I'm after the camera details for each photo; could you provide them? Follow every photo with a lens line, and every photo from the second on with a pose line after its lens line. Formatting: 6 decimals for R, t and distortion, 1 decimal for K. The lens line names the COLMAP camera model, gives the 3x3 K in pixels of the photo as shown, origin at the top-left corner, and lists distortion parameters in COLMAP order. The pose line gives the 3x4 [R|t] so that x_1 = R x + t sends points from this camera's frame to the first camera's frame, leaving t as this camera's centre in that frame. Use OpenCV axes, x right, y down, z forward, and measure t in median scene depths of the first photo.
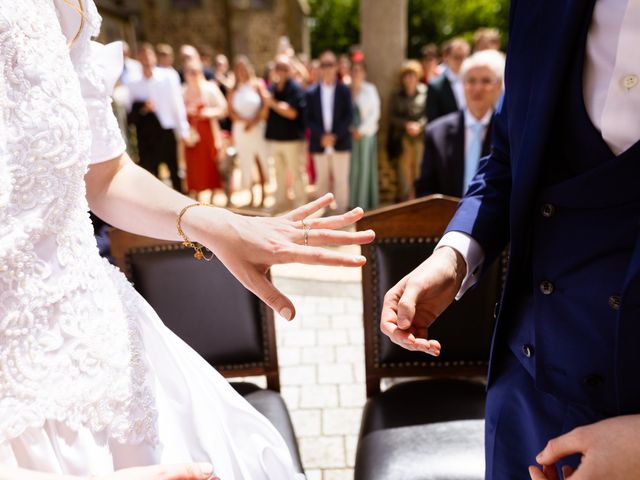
lens RADIAL K [[486.5, 0, 320.0], [0, 486.5, 240.0], [0, 0, 1]] dist [0.001431, 0.001404]
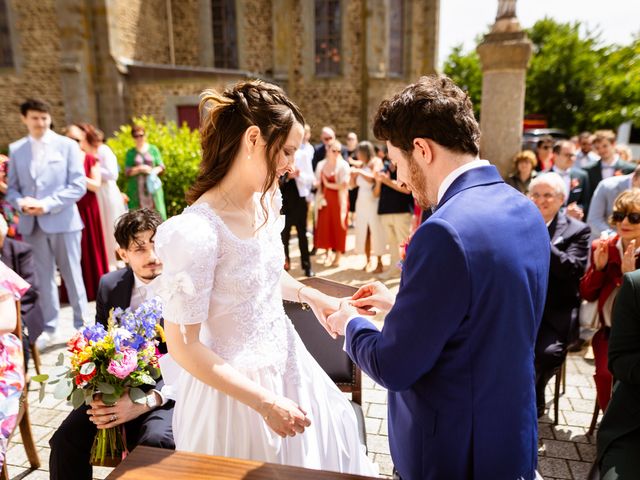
lens RADIAL K [[502.4, 0, 311.3], [0, 502.4, 240.3], [0, 0, 1]] dist [0.002036, 0.003436]
pose [[0.962484, 0.102712, -0.251146, 0.033684], [-0.129375, 0.987316, -0.092027, -0.009816], [0.238508, 0.121067, 0.963565, -0.182815]]
